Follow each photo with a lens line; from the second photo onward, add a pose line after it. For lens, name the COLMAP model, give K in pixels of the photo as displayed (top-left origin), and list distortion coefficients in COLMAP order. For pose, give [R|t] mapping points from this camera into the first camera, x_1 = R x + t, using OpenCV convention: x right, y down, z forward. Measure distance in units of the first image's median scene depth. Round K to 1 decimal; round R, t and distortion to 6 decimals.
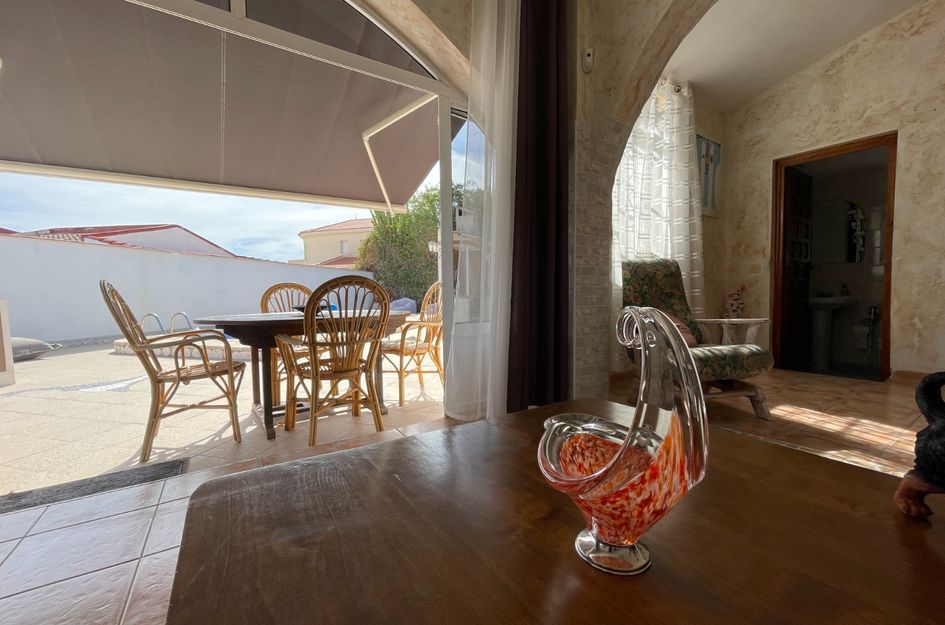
lens RADIAL K [[380.7, 0, 470.8], [0, 380.7, 309.9], [0, 0, 1]] dist [0.000517, -0.000260]
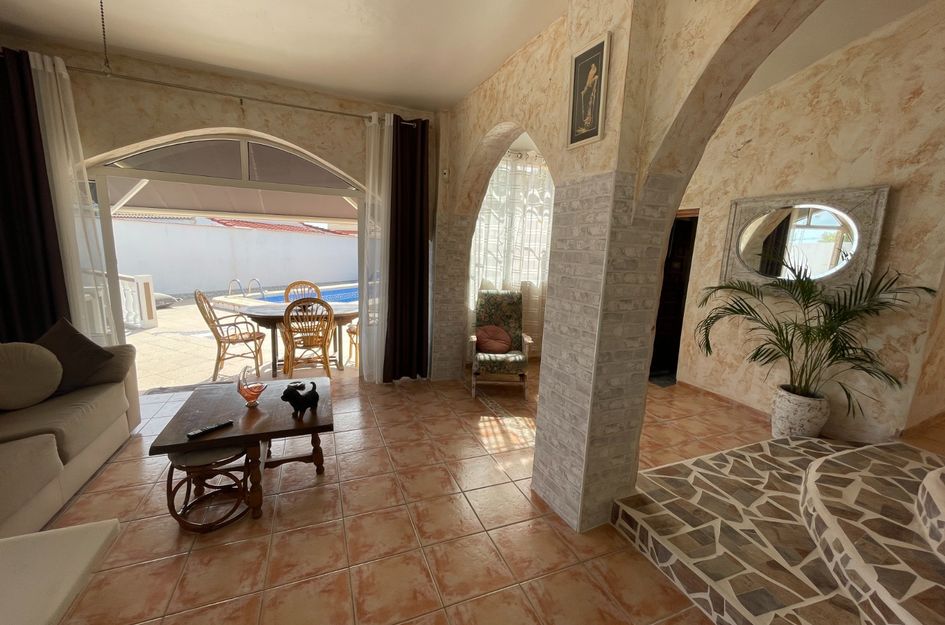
lens RADIAL K [[380.7, 0, 470.8], [0, 380.7, 309.9], [0, 0, 1]] dist [0.000517, -0.000260]
pose [[0.981224, 0.084468, -0.173393, 0.607913], [-0.064862, 0.991154, 0.115786, -0.227133], [0.181639, -0.102365, 0.978023, -0.530312]]
